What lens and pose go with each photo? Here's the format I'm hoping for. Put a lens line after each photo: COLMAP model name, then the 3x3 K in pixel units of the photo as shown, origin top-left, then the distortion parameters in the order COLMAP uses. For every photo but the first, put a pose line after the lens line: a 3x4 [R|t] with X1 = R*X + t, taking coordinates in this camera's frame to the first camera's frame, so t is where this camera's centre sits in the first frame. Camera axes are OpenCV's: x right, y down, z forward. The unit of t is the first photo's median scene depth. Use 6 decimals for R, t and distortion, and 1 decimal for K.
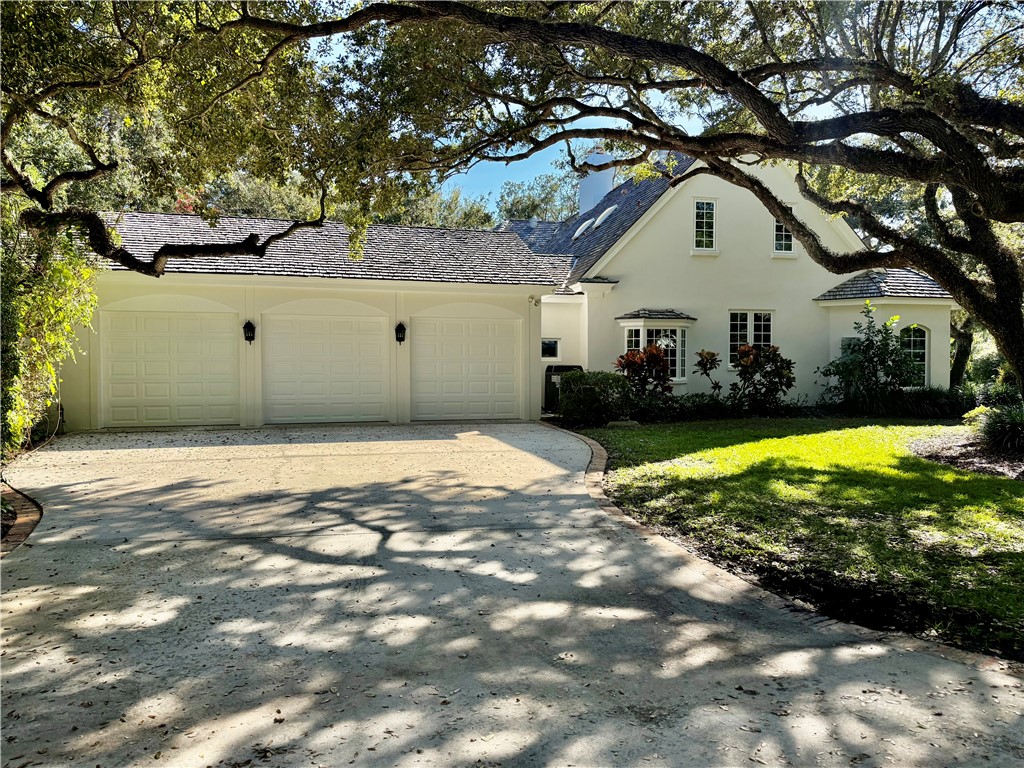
lens RADIAL K [[710.5, 0, 518.1], [0, 710.5, 386.5], [0, 0, 1]] dist [0.039174, -0.038889]
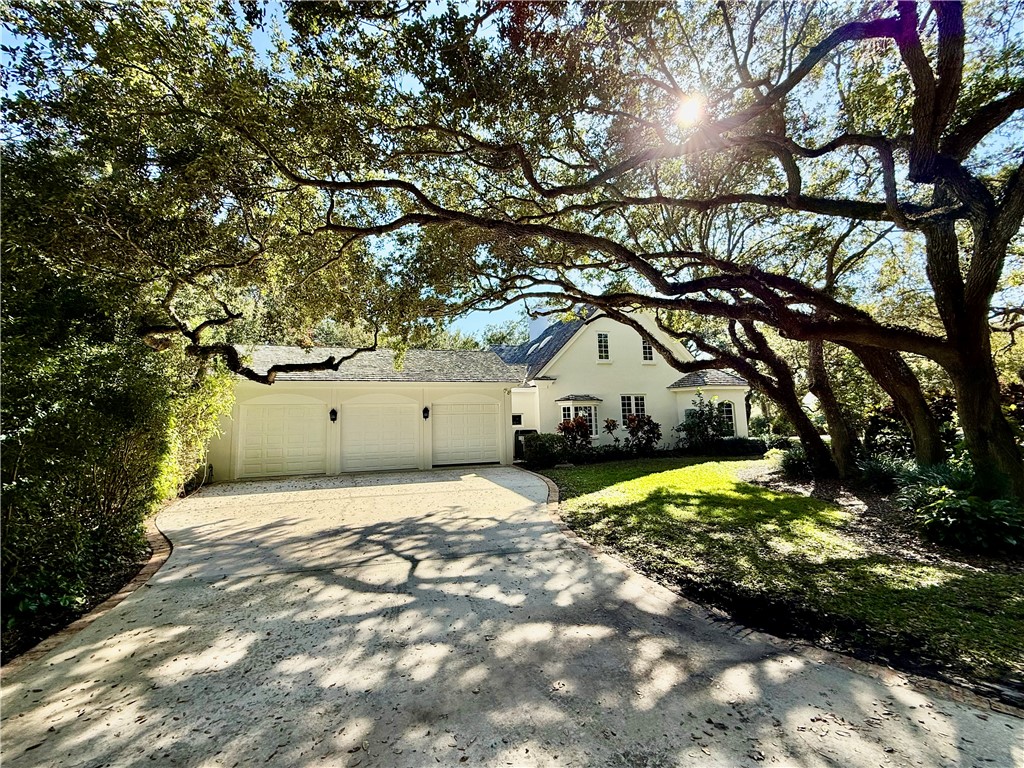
lens RADIAL K [[407.0, 0, 510.7], [0, 407.0, 382.9], [0, 0, 1]] dist [0.000306, 0.001144]
pose [[0.998907, -0.022112, 0.041185, -0.014679], [0.027564, 0.990203, -0.136886, -0.020881], [-0.037755, 0.137871, 0.989730, 0.100331]]
